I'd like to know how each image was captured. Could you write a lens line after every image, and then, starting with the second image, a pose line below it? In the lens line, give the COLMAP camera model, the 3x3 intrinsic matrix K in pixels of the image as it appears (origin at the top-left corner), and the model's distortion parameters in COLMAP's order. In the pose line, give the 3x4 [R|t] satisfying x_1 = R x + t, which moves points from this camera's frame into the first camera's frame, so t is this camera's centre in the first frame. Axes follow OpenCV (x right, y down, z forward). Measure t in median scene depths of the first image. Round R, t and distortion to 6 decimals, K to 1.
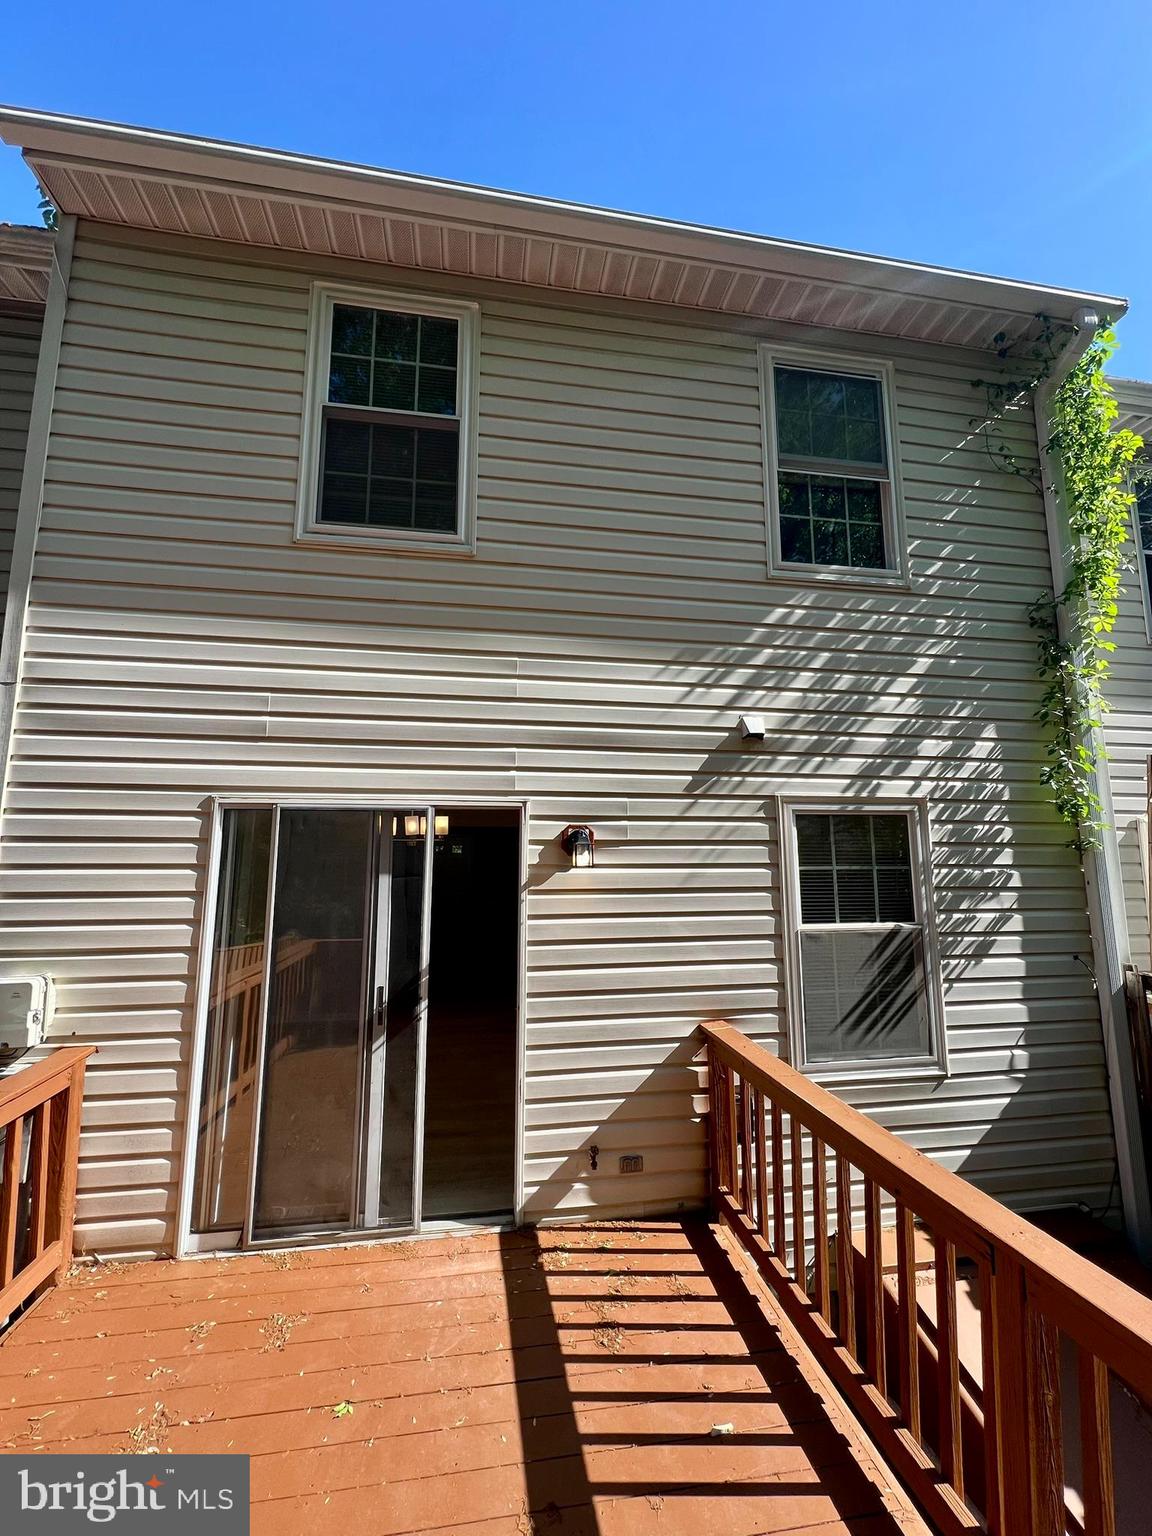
lens RADIAL K [[612.6, 0, 565.0], [0, 612.6, 770.6], [0, 0, 1]] dist [-0.002457, 0.000058]
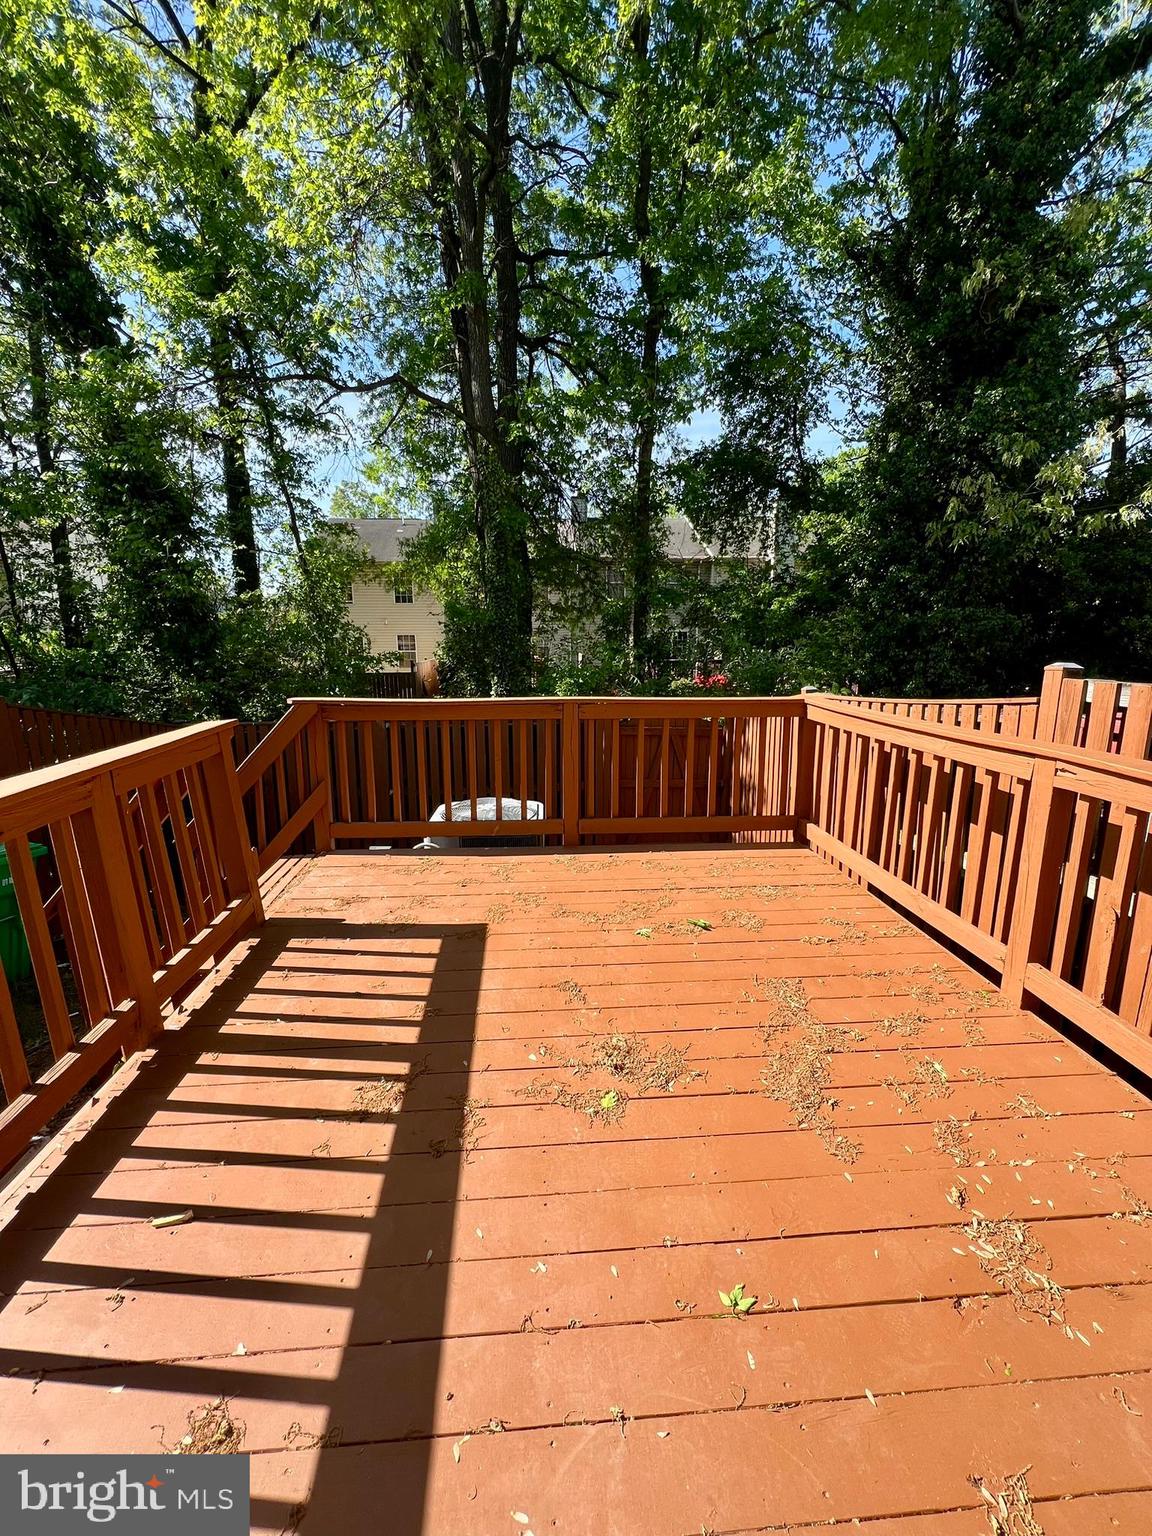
lens RADIAL K [[612.6, 0, 574.7], [0, 612.6, 767.8], [0, 0, 1]] dist [-0.002457, 0.000058]
pose [[-0.997753, -0.008141, 0.066497, -0.234035], [-0.003266, 0.997320, 0.073090, 0.479705], [-0.066913, 0.072709, -0.995106, 1.537667]]
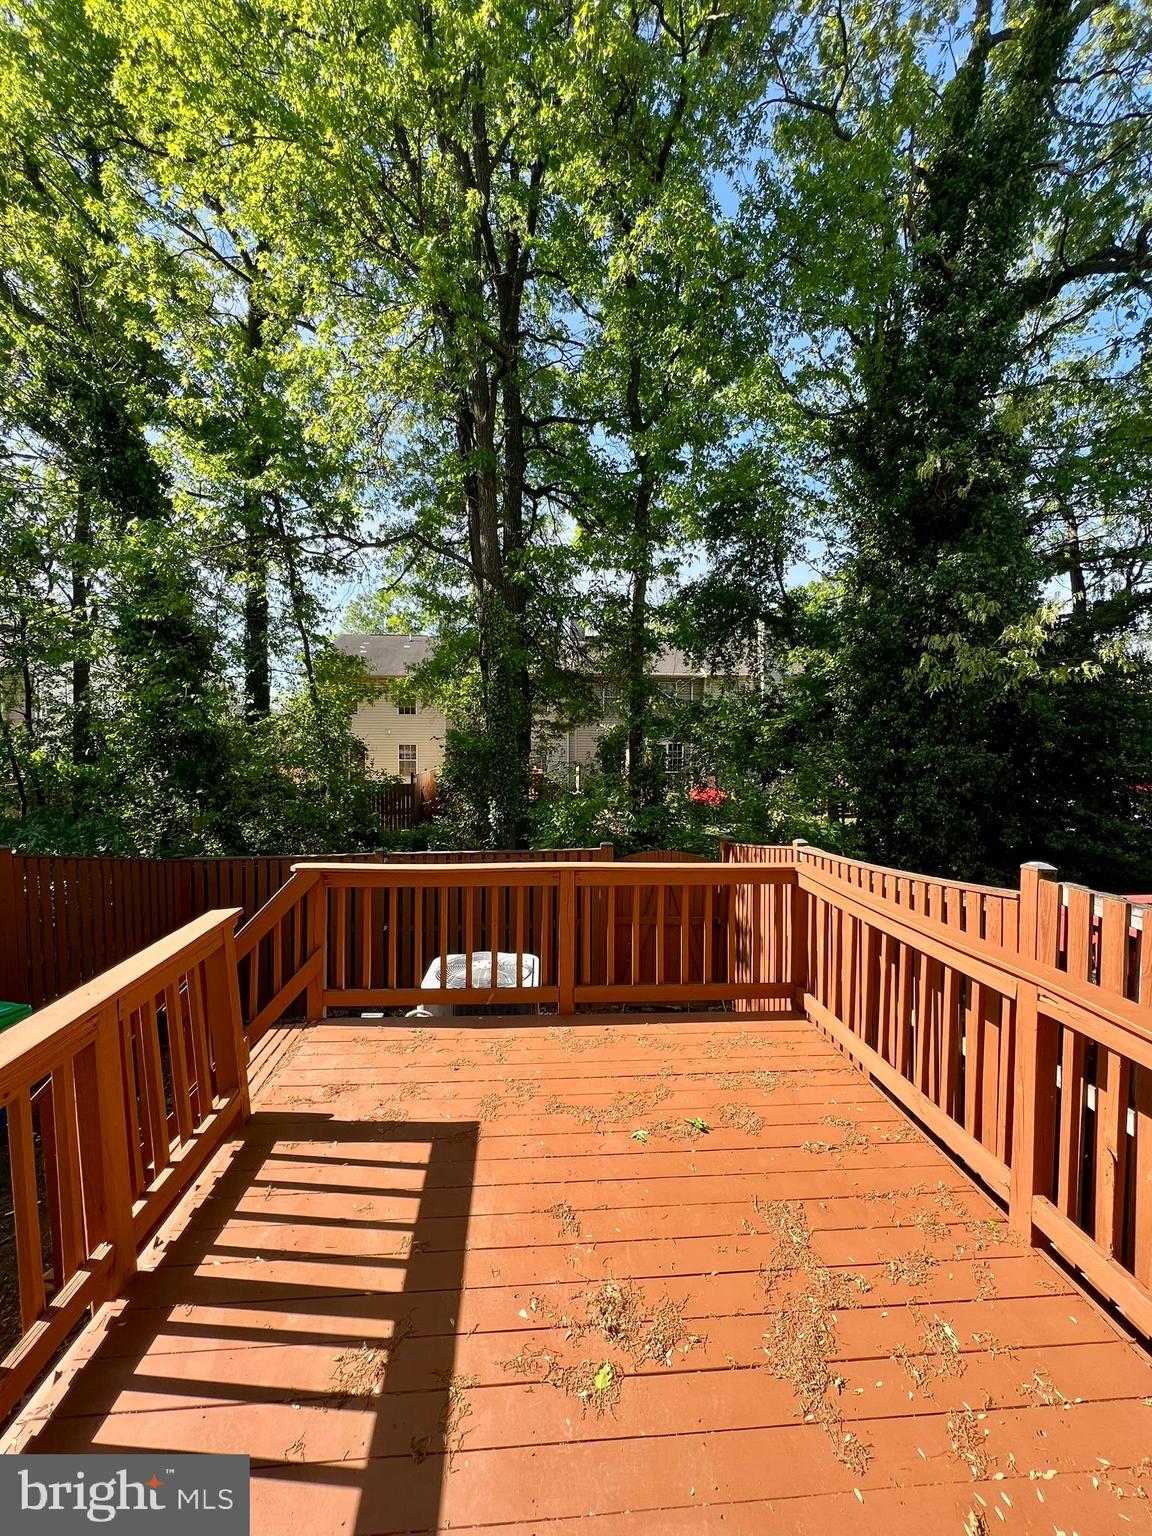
lens RADIAL K [[612.6, 0, 574.0], [0, 612.6, 765.5], [0, 0, 1]] dist [-0.002457, 0.000058]
pose [[-0.997952, -0.004418, 0.063810, -0.238141], [-0.010171, 0.995878, -0.090128, 0.278104], [-0.063148, -0.090592, -0.993884, 1.593559]]
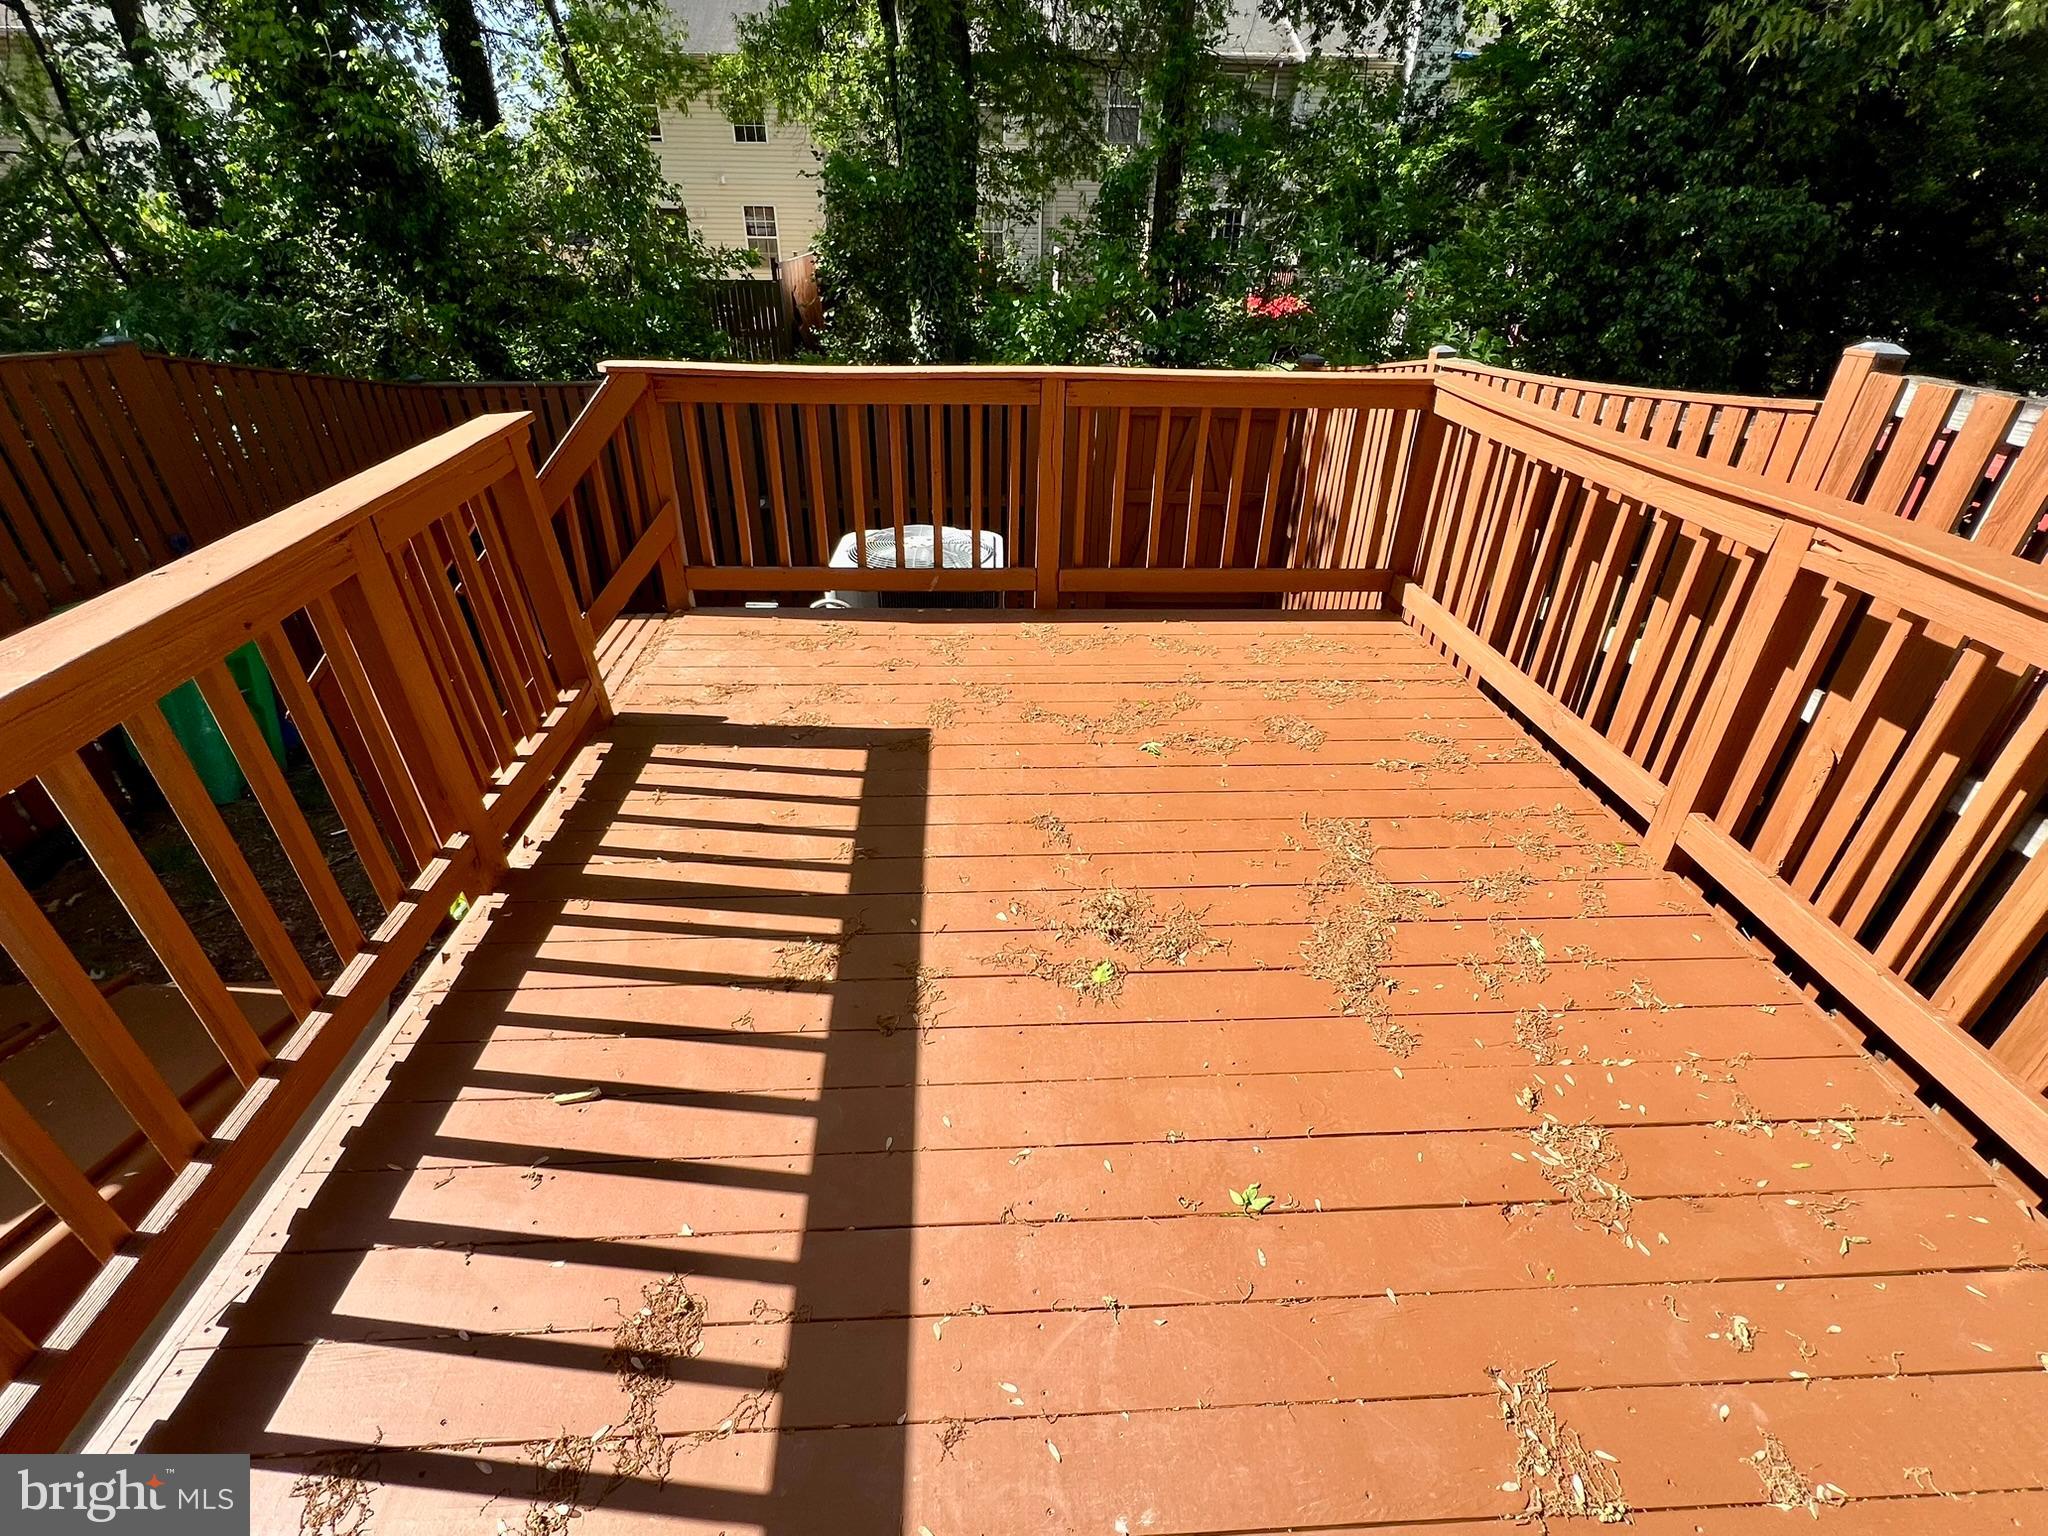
lens RADIAL K [[922.5, 0, 1021.3], [0, 922.5, 773.5], [0, 0, 1]] dist [-0.002933, 0.001000]
pose [[-0.996074, -0.054489, 0.069764, -0.200372], [-0.021849, 0.915055, 0.402737, 0.406754], [-0.085783, 0.399632, -0.912653, 1.552062]]
